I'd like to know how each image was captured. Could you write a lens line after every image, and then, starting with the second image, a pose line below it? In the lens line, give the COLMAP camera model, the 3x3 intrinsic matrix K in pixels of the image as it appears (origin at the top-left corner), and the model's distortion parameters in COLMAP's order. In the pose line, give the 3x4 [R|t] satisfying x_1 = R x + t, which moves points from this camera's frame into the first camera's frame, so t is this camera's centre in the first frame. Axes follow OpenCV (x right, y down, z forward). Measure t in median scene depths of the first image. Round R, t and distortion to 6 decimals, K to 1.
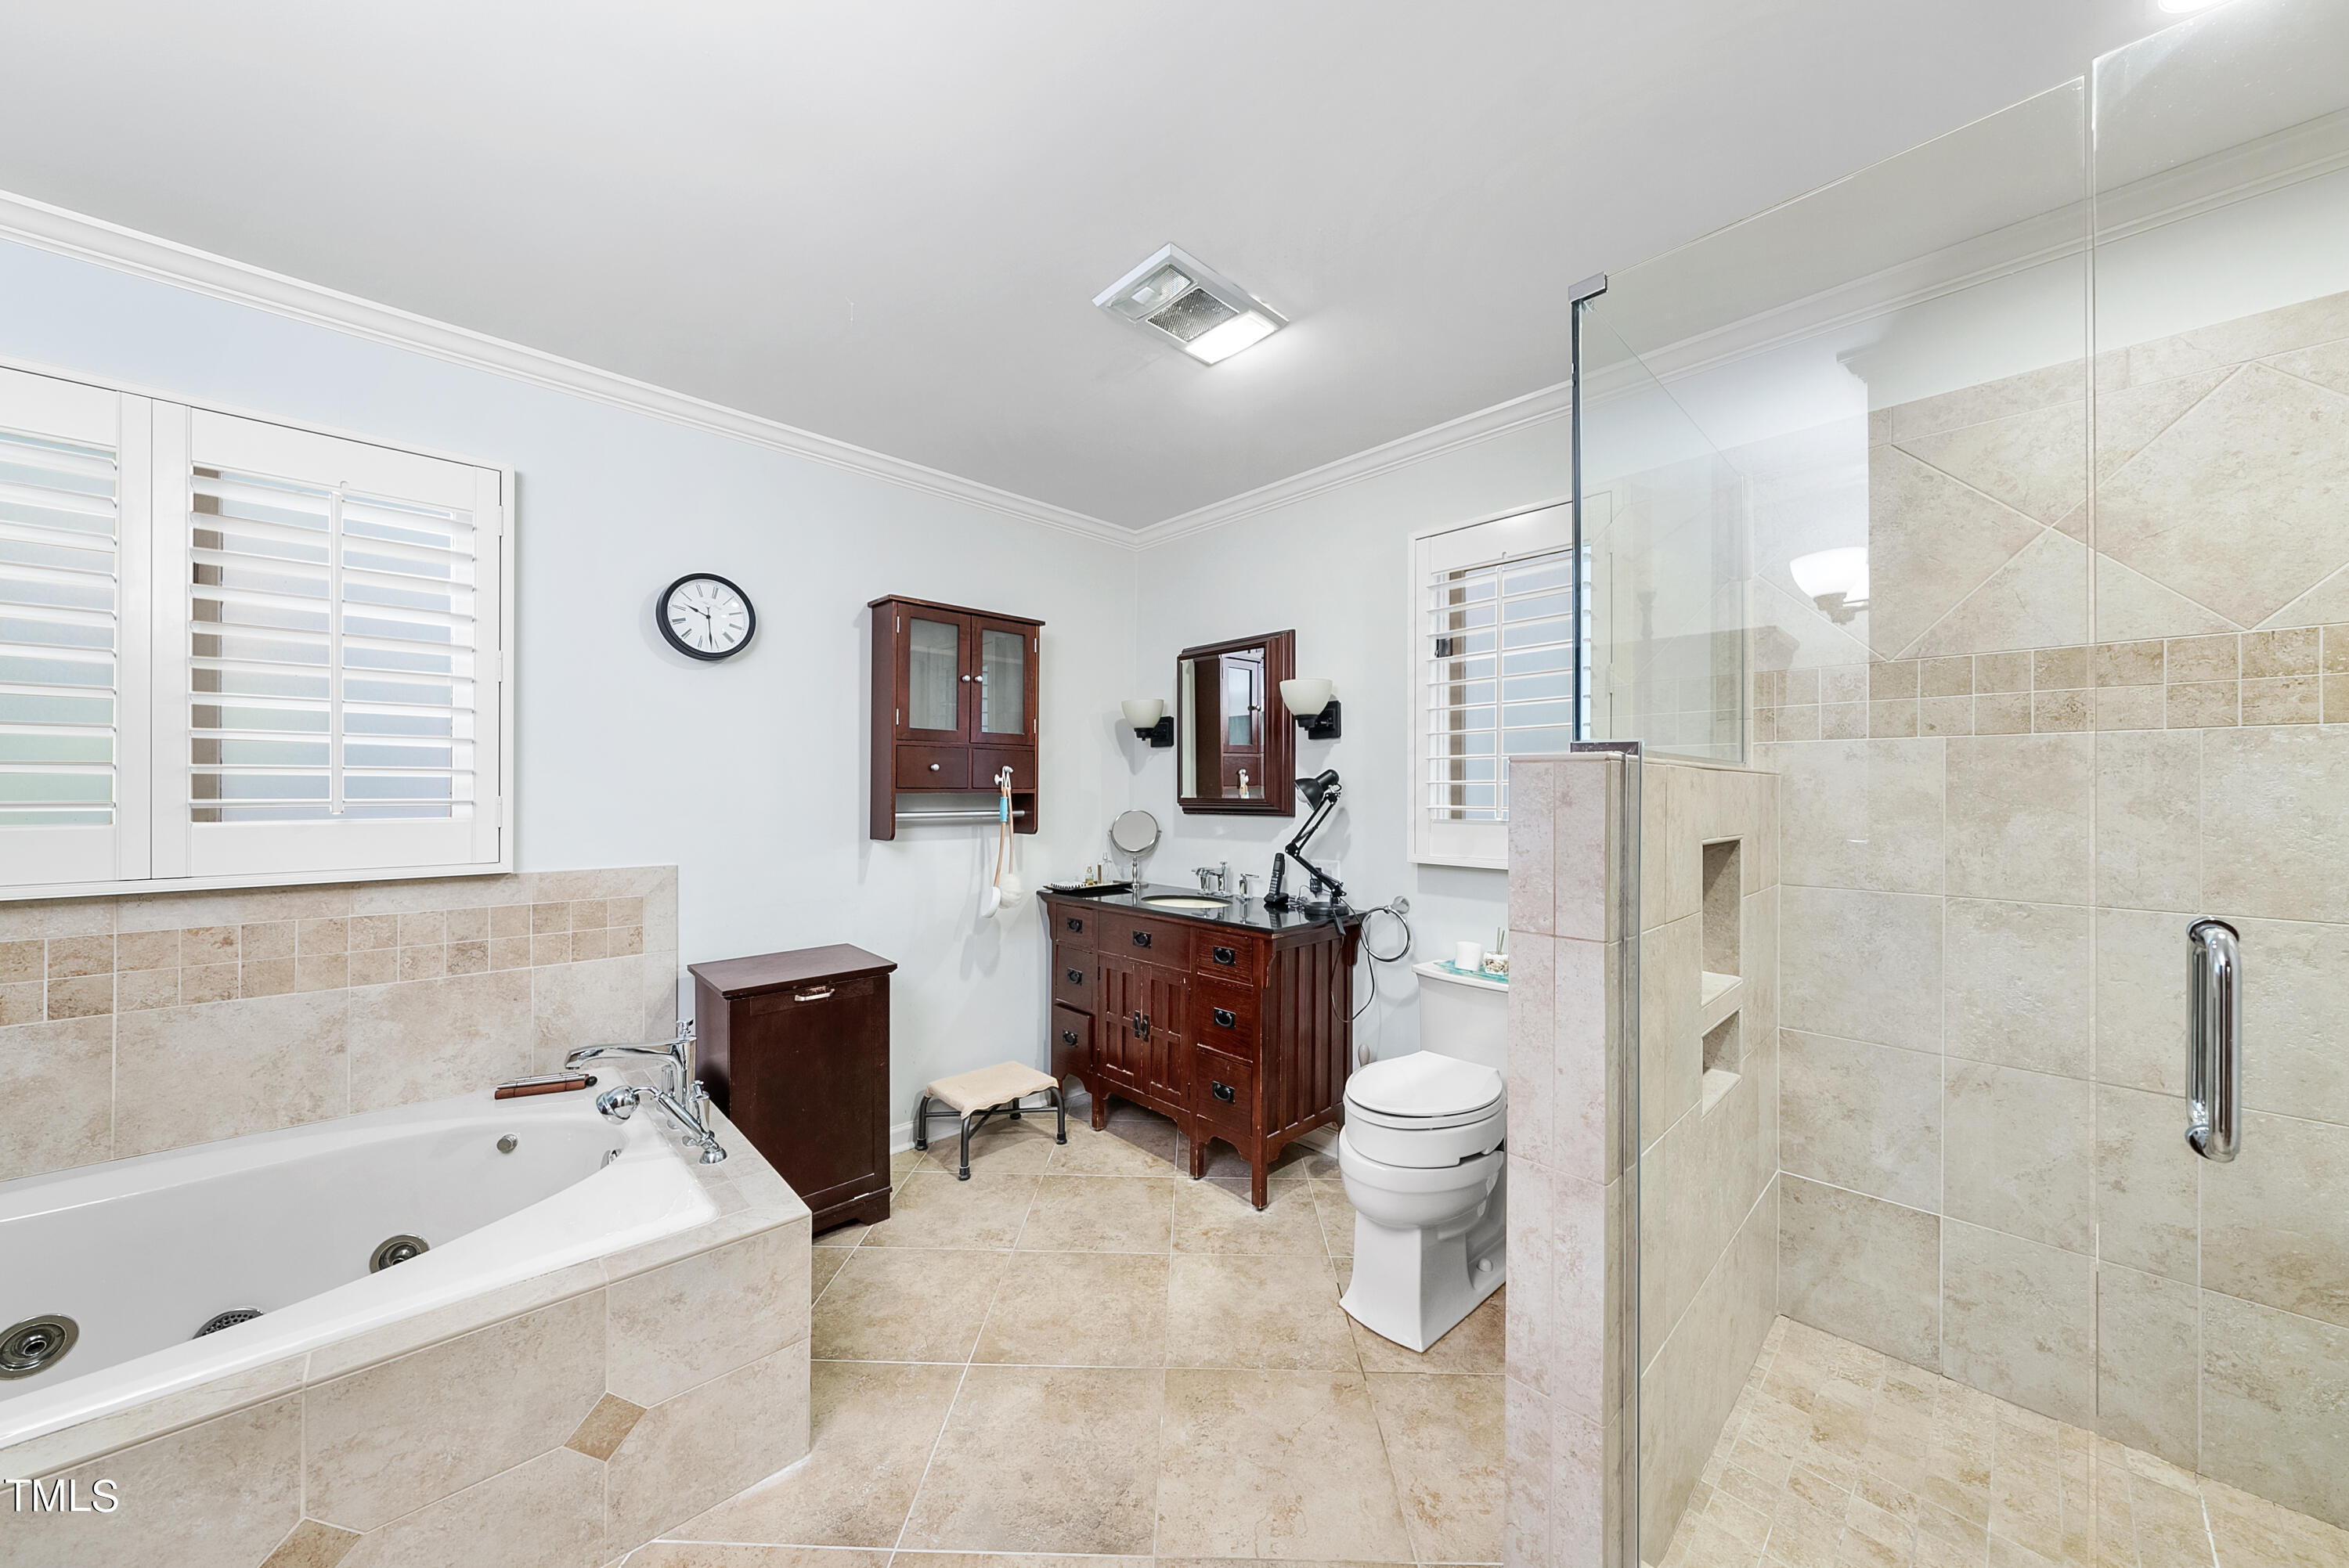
lens RADIAL K [[822.5, 0, 1174.5], [0, 822.5, 784.0], [0, 0, 1]] dist [0.000421, -0.000048]
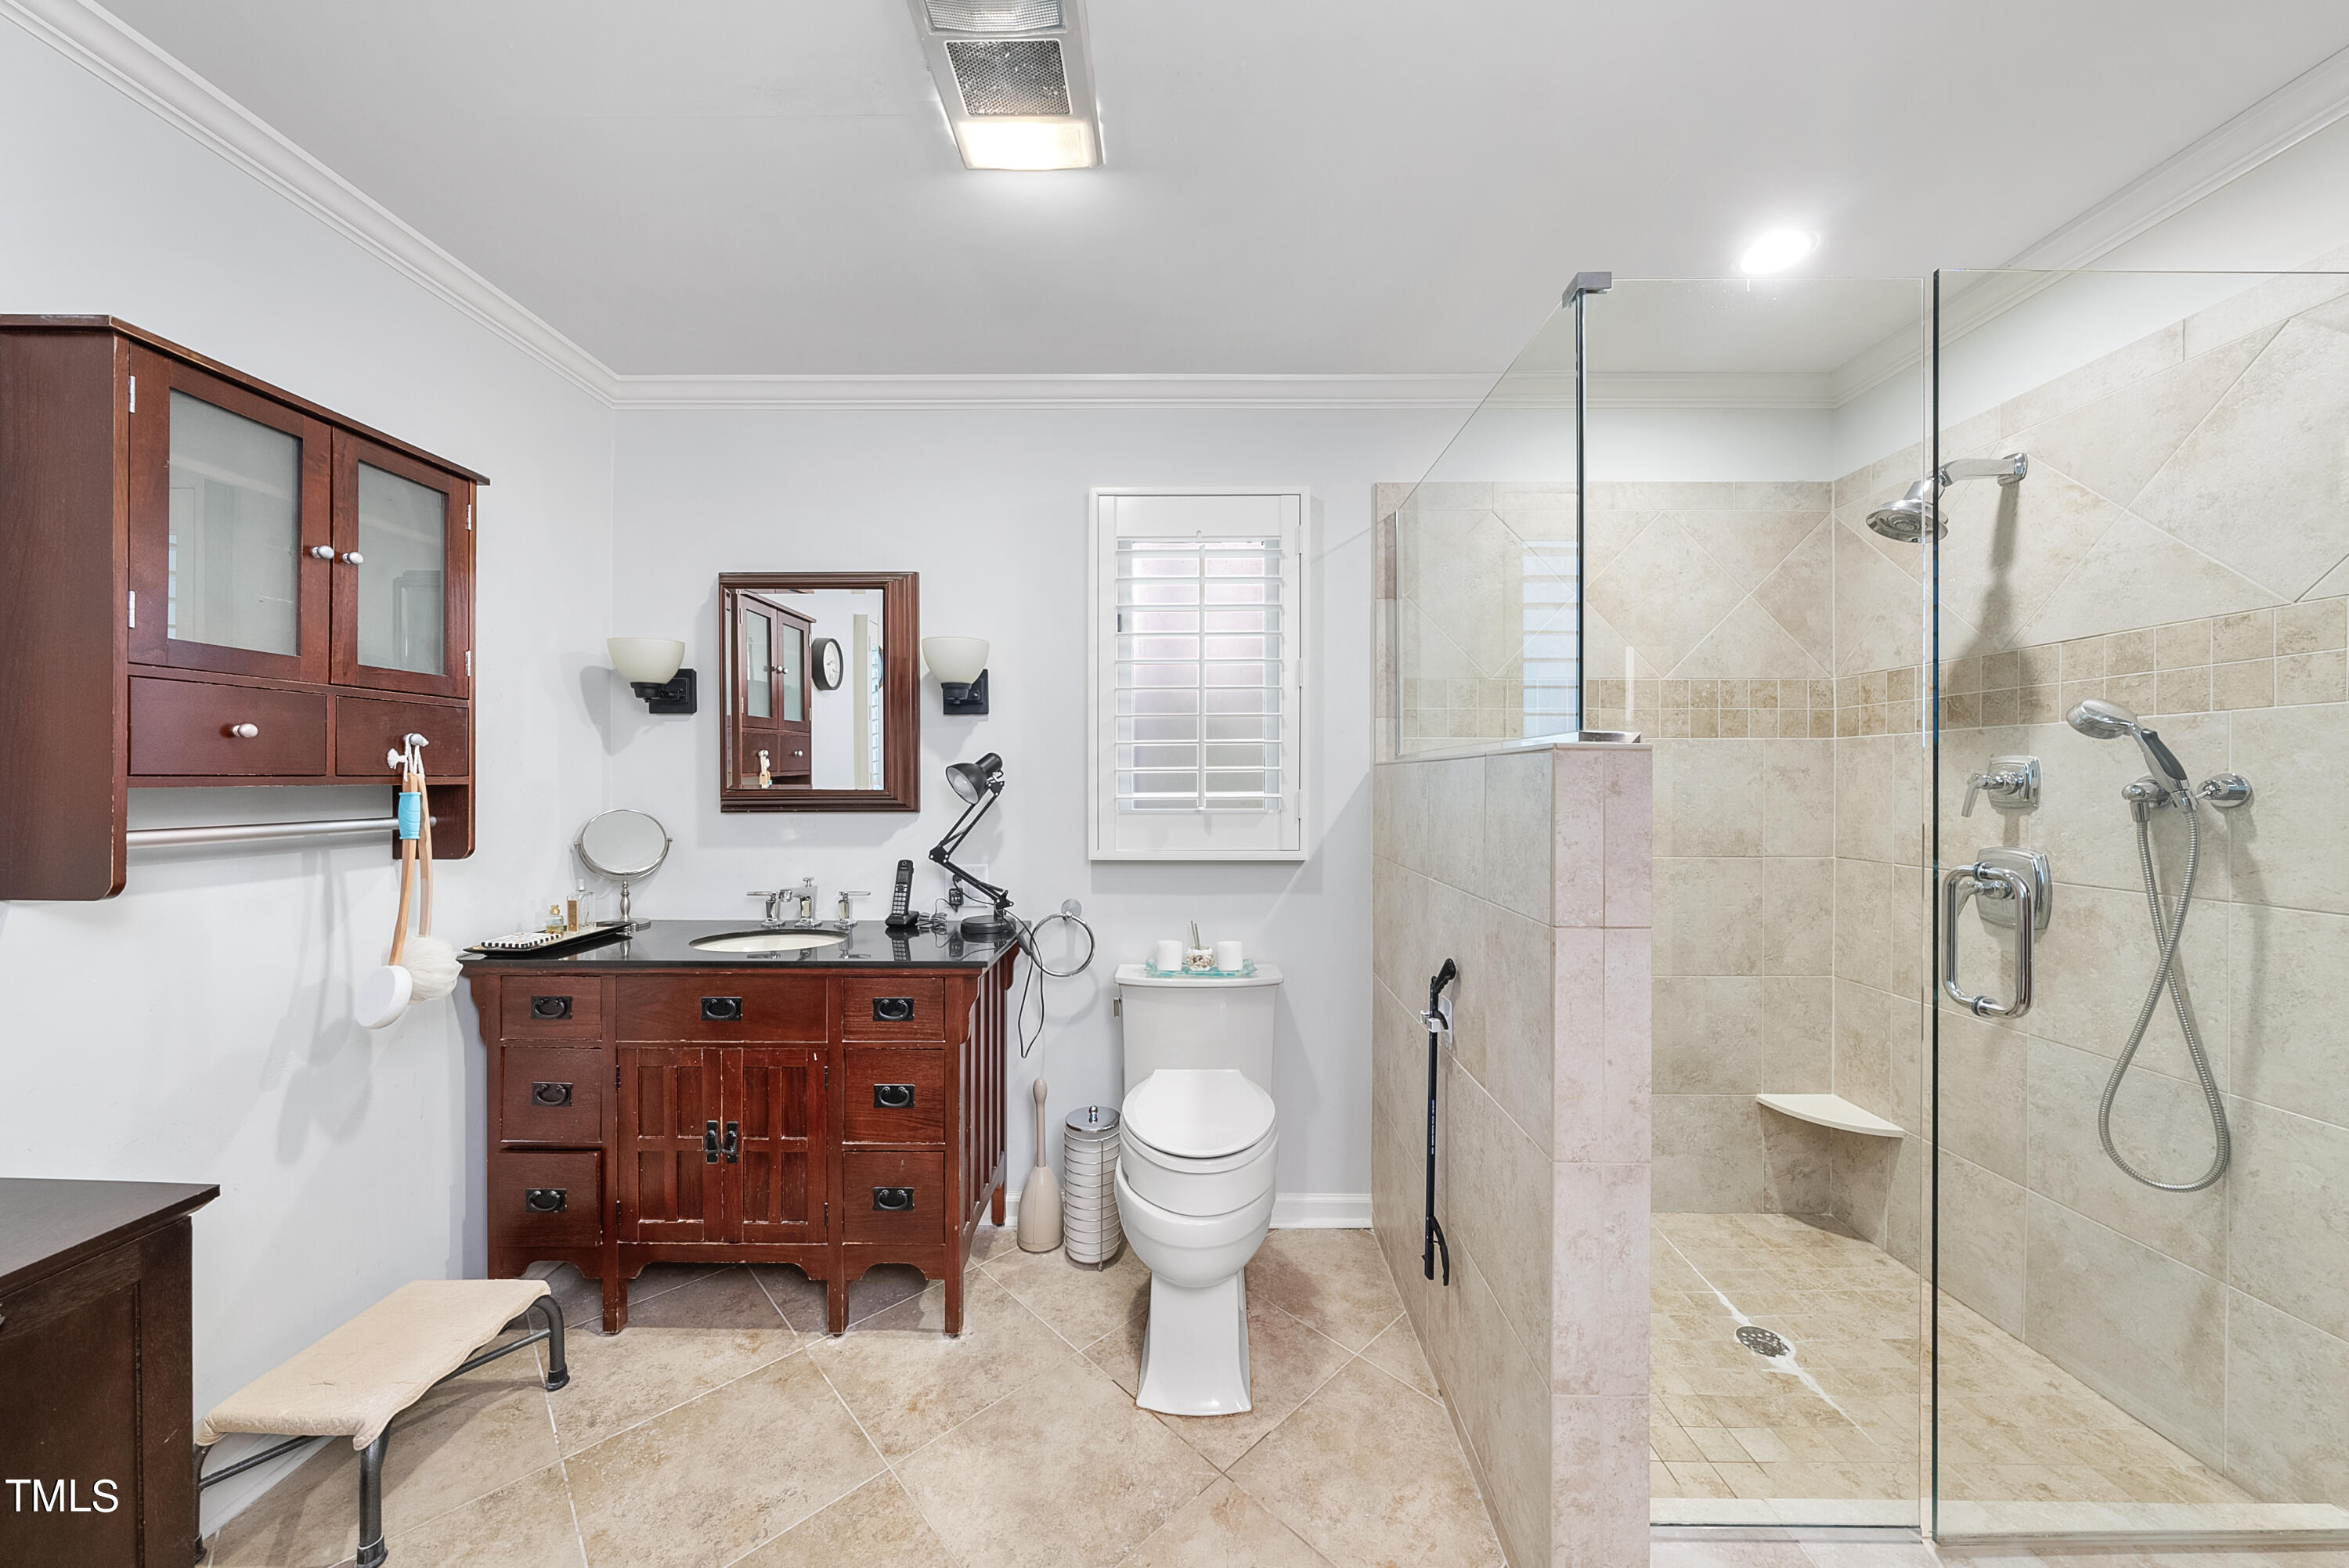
lens RADIAL K [[815.2, 0, 1180.4], [0, 815.2, 780.6], [0, 0, 1]] dist [-0.002200, -0.000169]
pose [[0.691654, -0.003781, 0.722219, -0.256679], [-0.004873, 0.999939, 0.009901, 0.000840], [-0.722213, -0.010368, 0.691593, 0.300900]]
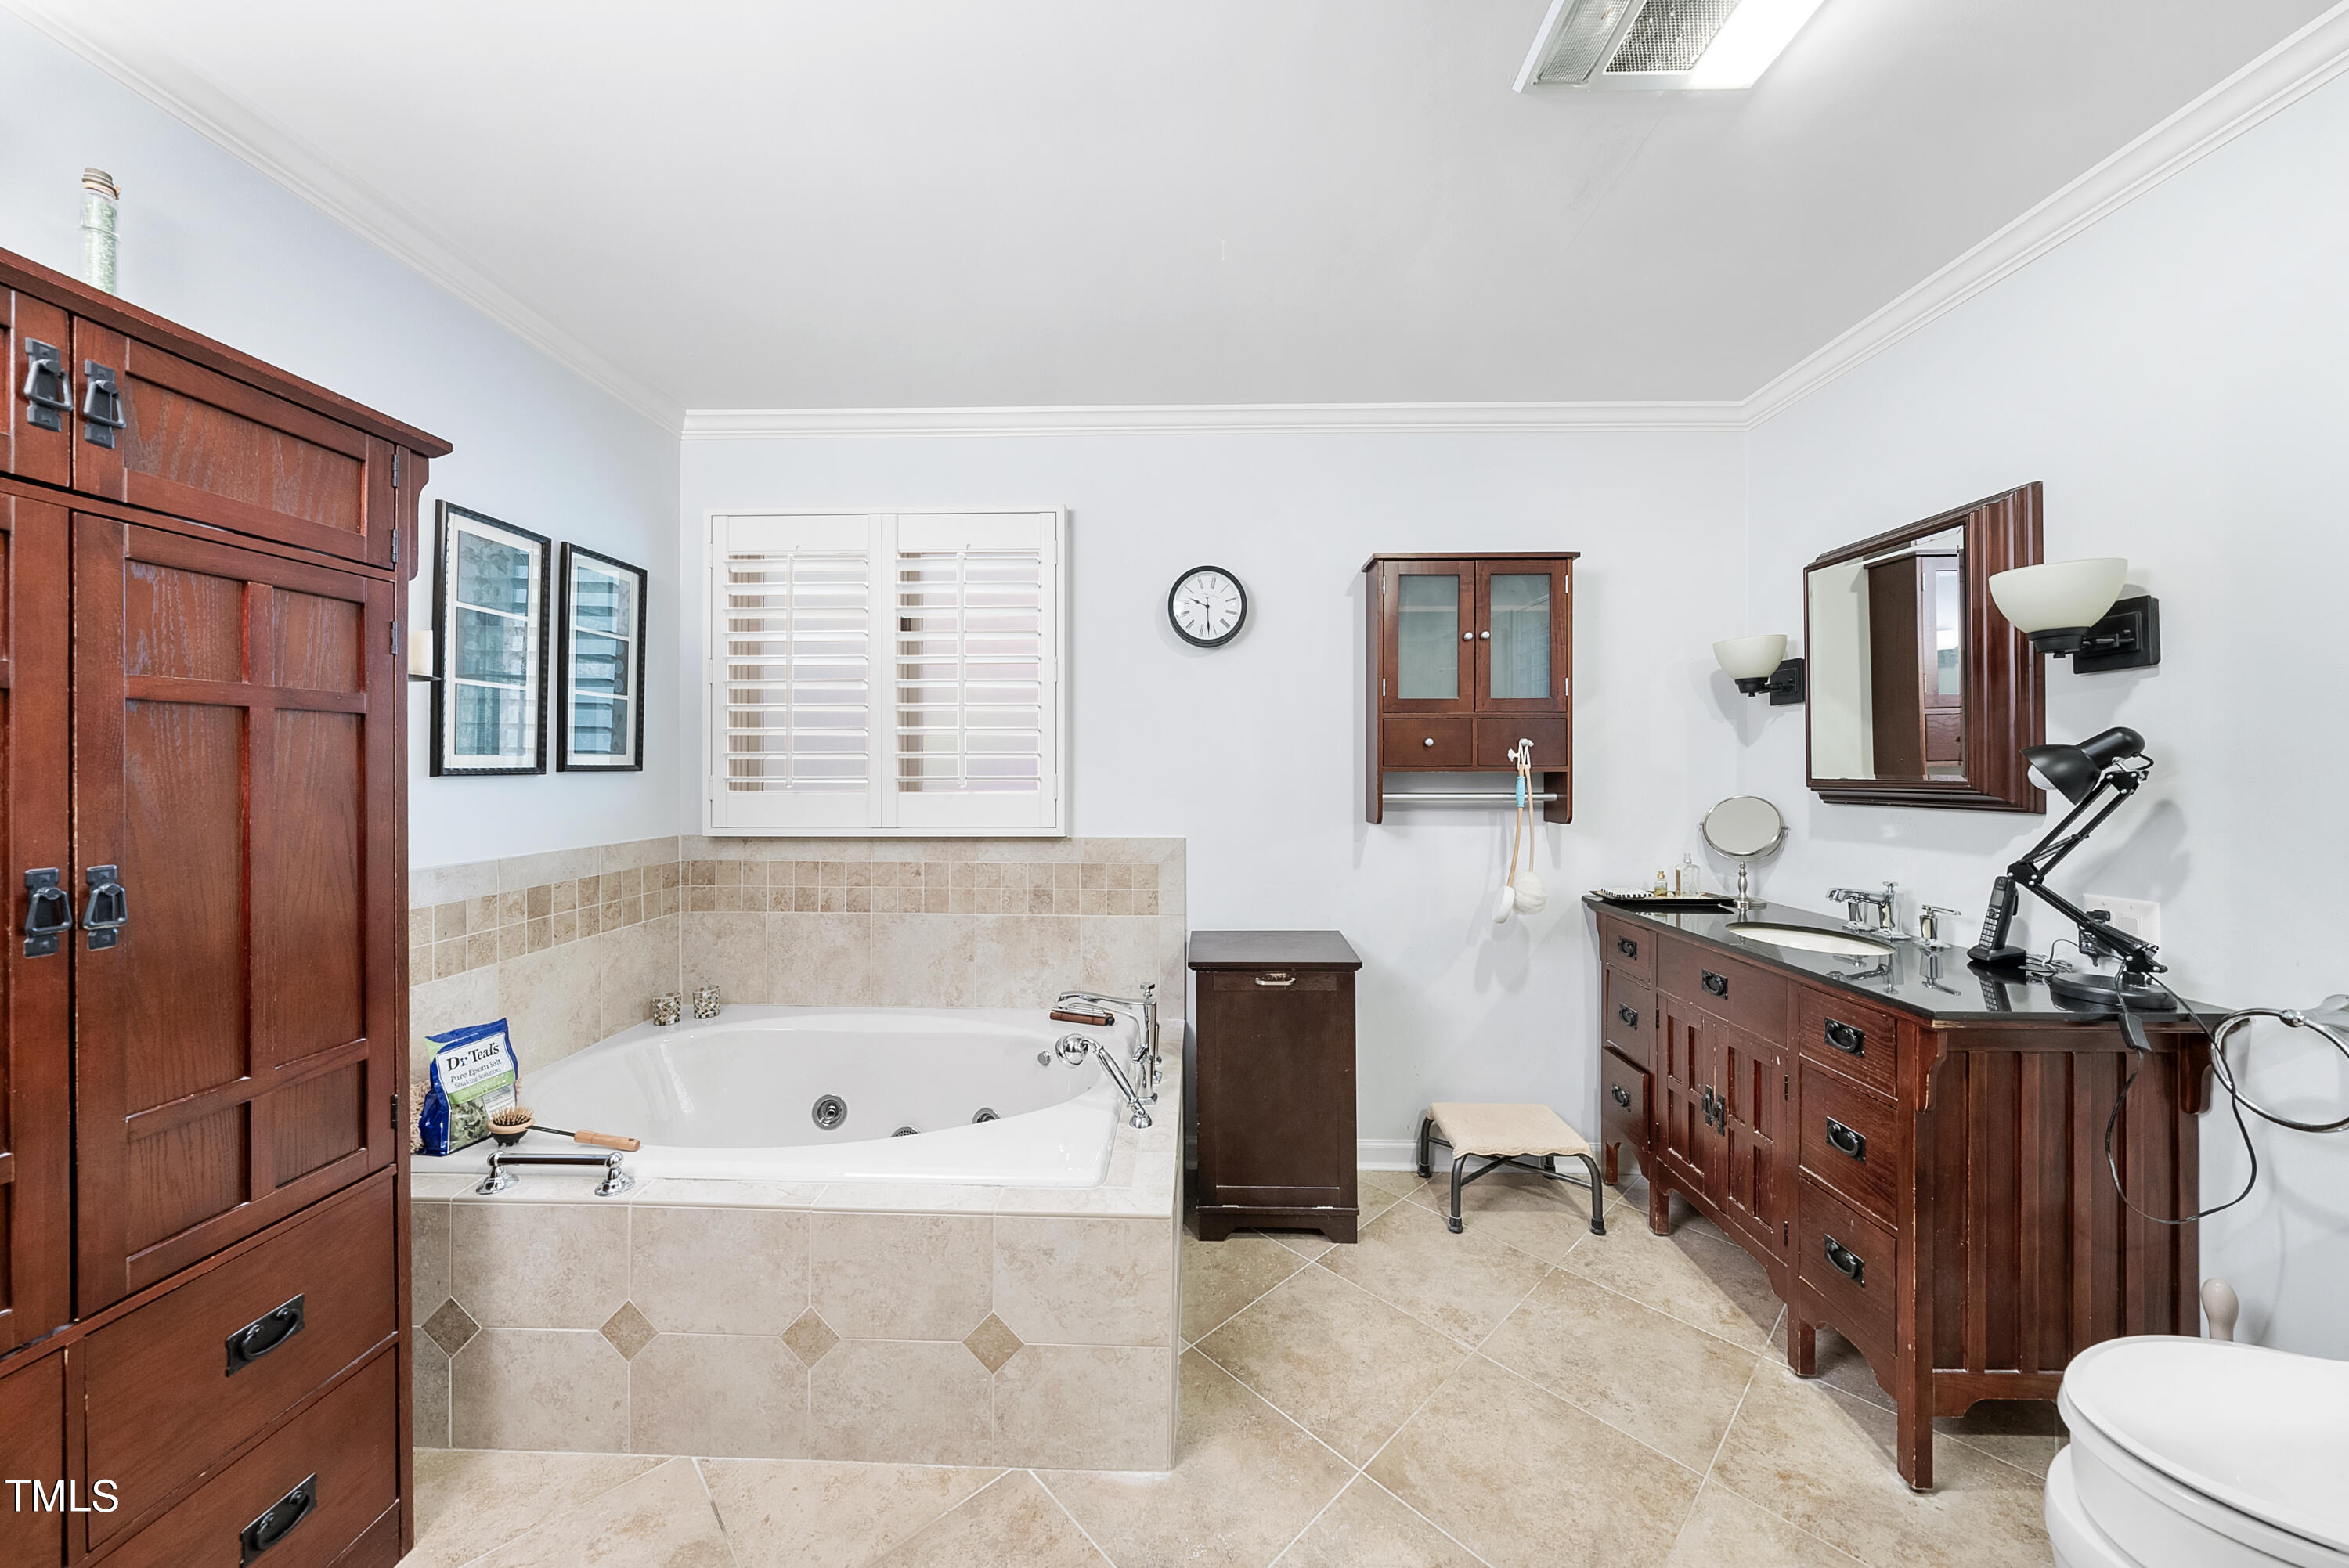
lens RADIAL K [[819.9, 0, 1165.7], [0, 819.9, 760.6], [0, 0, 1]] dist [-0.000844, -0.000091]
pose [[0.701502, -0.008607, -0.712615, 0.131141], [0.006933, 0.999962, -0.005253, 0.001861], [0.712634, -0.001255, 0.701535, 0.192638]]
